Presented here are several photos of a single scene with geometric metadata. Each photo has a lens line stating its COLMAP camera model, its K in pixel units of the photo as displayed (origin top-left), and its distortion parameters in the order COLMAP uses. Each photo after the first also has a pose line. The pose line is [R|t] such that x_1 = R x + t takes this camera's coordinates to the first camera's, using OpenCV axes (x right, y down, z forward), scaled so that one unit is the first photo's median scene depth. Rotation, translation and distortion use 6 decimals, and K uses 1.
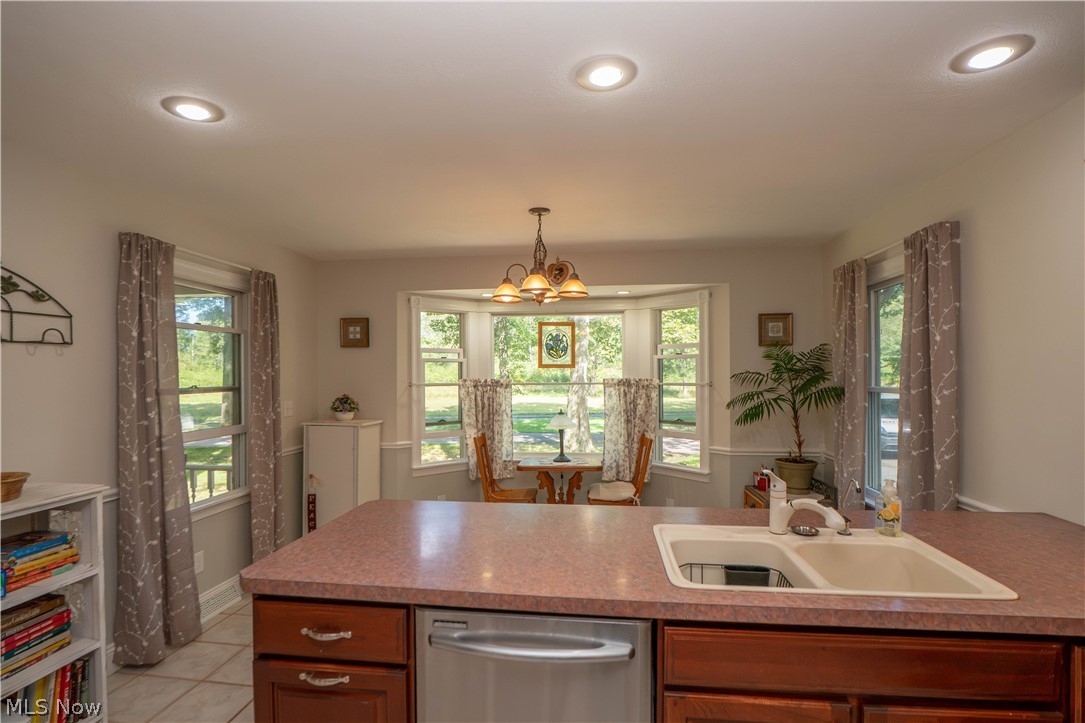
lens RADIAL K [[545.0, 0, 536.7], [0, 545.0, 366.4], [0, 0, 1]] dist [-0.042340, 0.009084]
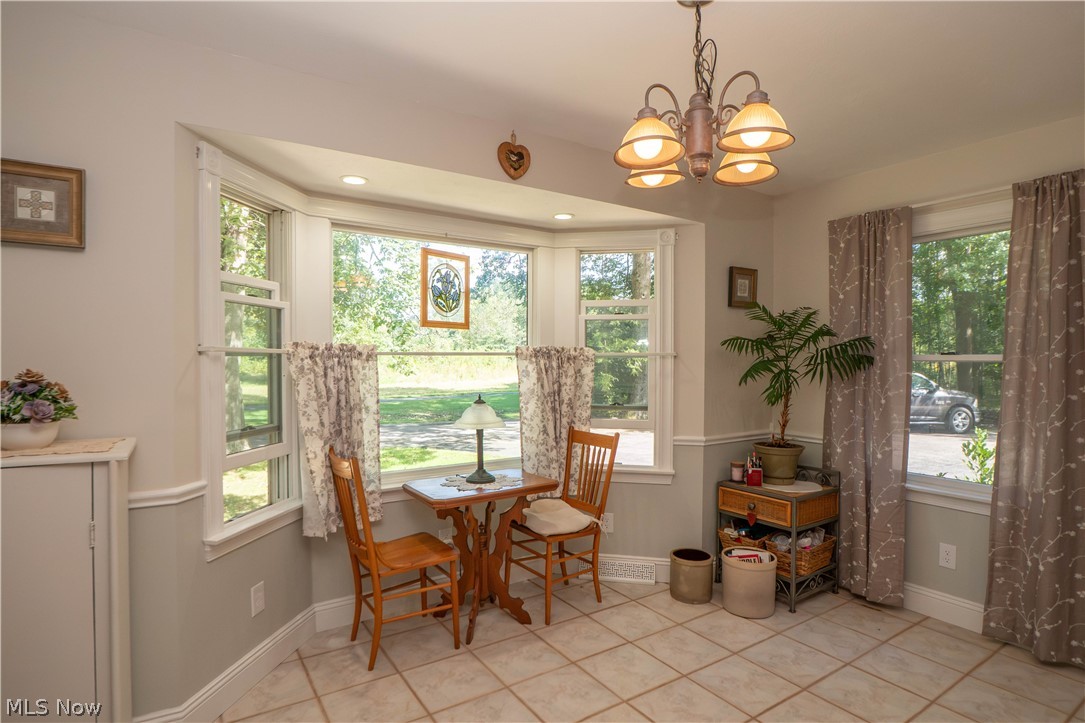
lens RADIAL K [[545.0, 0, 519.5], [0, 545.0, 364.8], [0, 0, 1]] dist [-0.042340, 0.009084]
pose [[0.777959, -0.000472, 0.628315, -0.346815], [-0.013843, 0.999744, 0.017892, 0.039402], [-0.628162, -0.022617, 0.777754, 0.587615]]
